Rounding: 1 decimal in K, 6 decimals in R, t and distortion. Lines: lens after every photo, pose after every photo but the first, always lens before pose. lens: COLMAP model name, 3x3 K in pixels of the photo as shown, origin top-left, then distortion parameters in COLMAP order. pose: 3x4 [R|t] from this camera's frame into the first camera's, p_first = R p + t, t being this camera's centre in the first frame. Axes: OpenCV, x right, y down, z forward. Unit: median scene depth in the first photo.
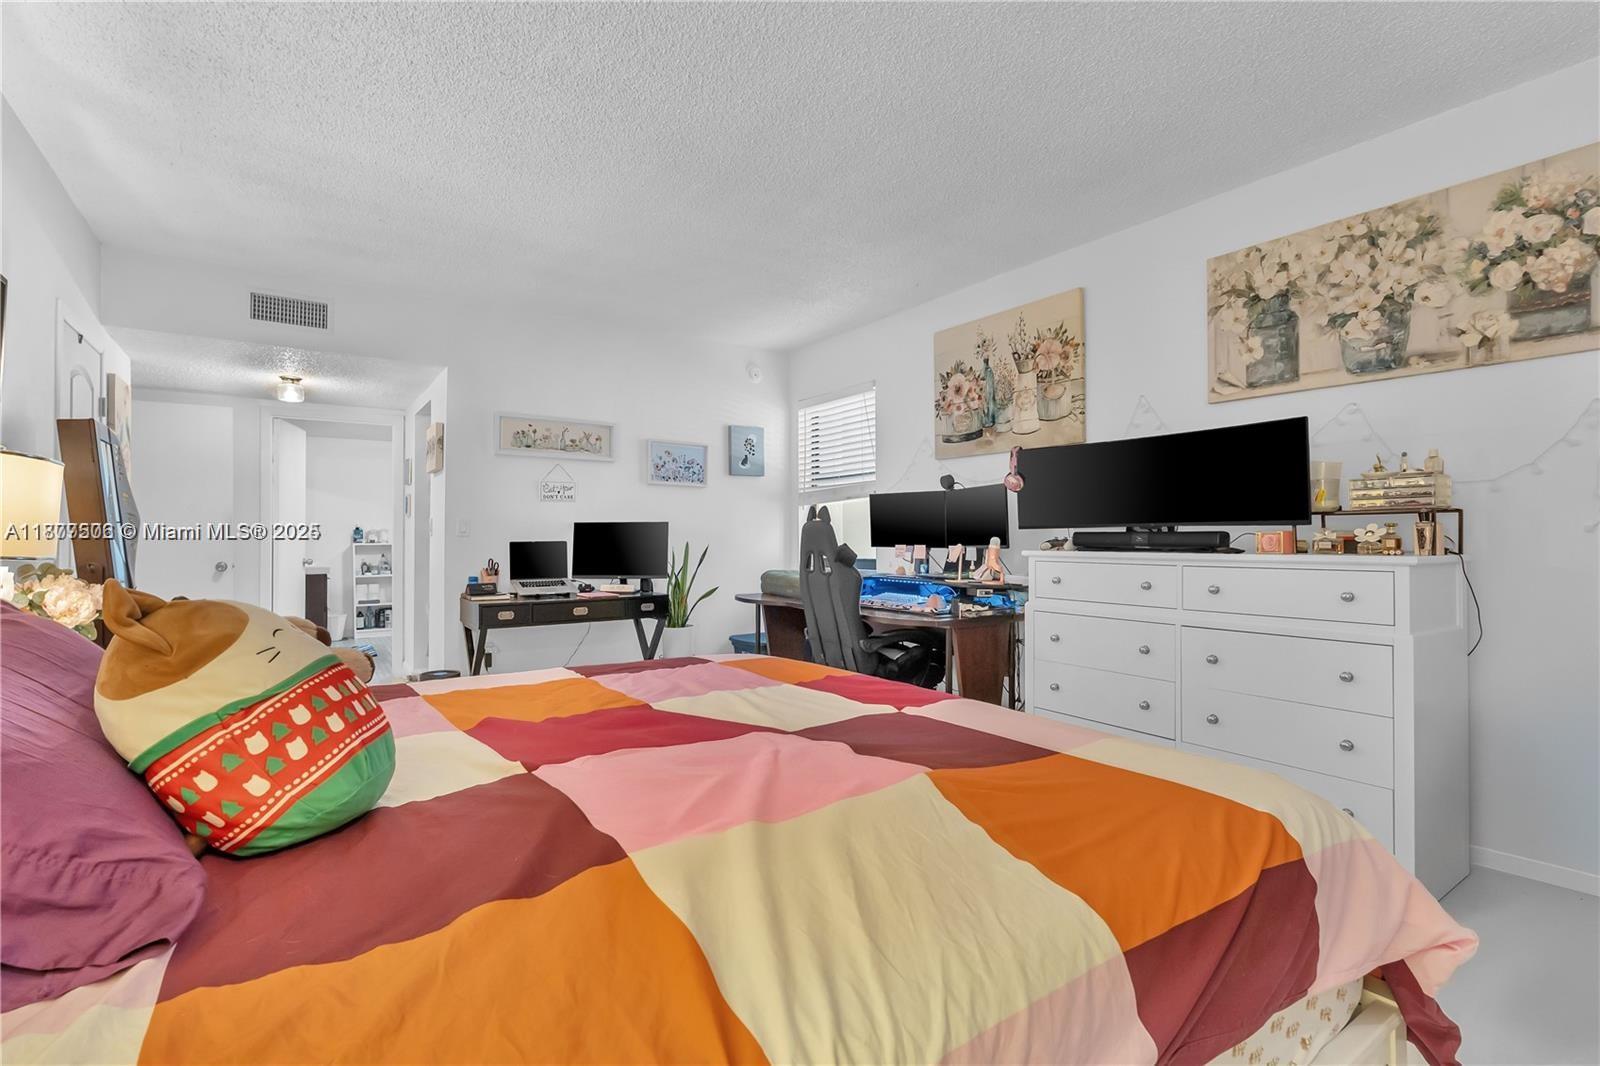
lens RADIAL K [[737.8, 0, 800.1], [0, 737.8, 530.0], [0, 0, 1]] dist [-0.002359, 0.000624]
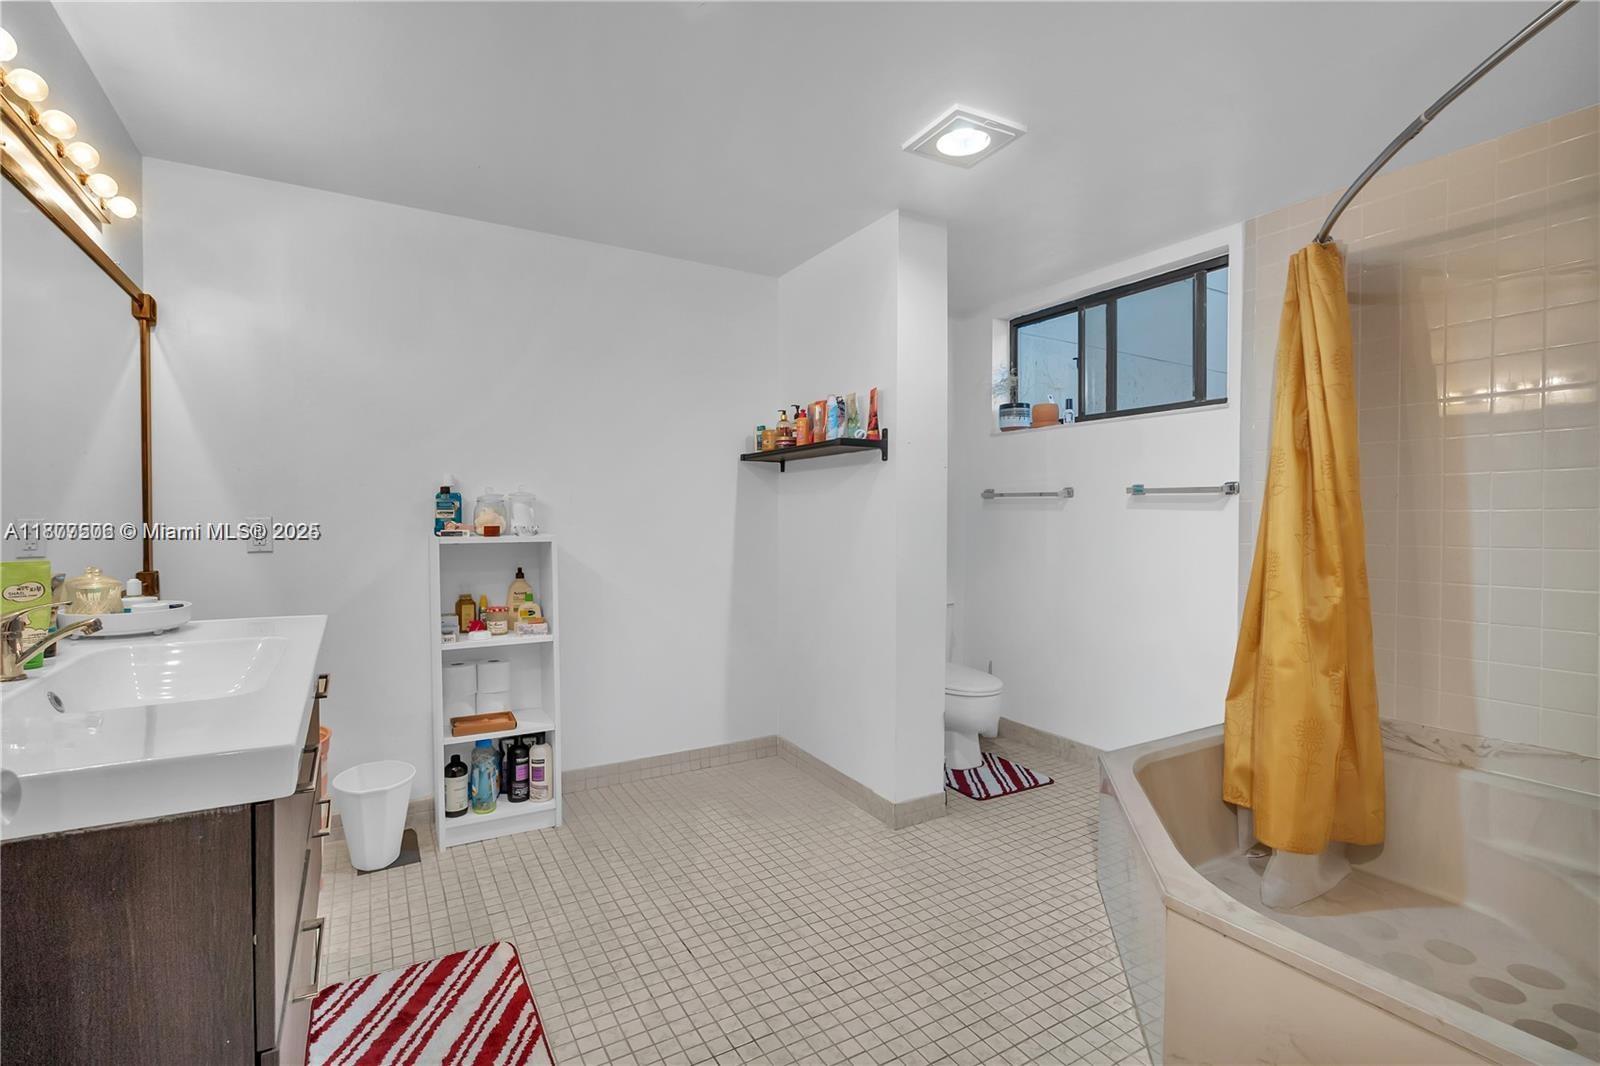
lens RADIAL K [[737.8, 0, 800.1], [0, 737.8, 530.0], [0, 0, 1]] dist [-0.002359, 0.000624]
pose [[0.998211, 0.007931, -0.059269, -0.986850], [-0.006684, 0.999753, 0.021205, 0.016785], [0.059423, -0.020771, 0.998017, 1.591134]]
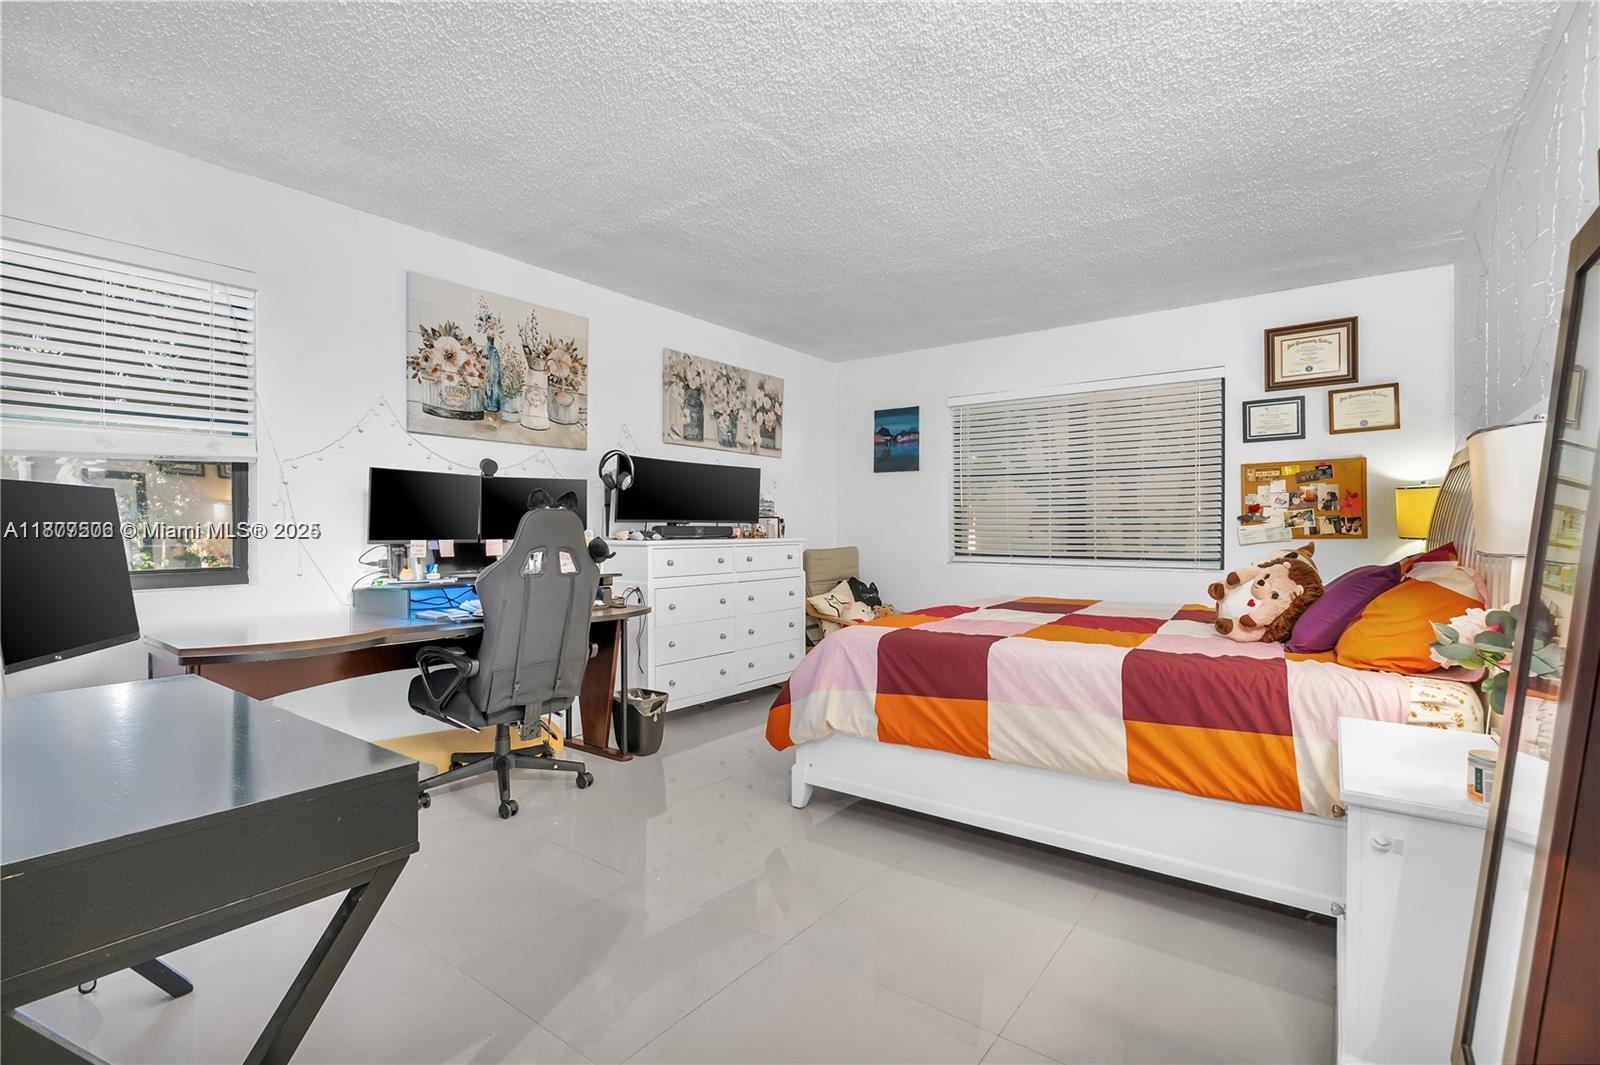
lens RADIAL K [[737.8, 0, 800.1], [0, 737.8, 529.5], [0, 0, 1]] dist [-0.002359, 0.000624]
pose [[-0.316819, -0.002443, 0.948483, -0.832495], [-0.010452, 0.999945, -0.000916, 0.006671], [-0.948428, -0.010204, -0.316827, 1.026801]]
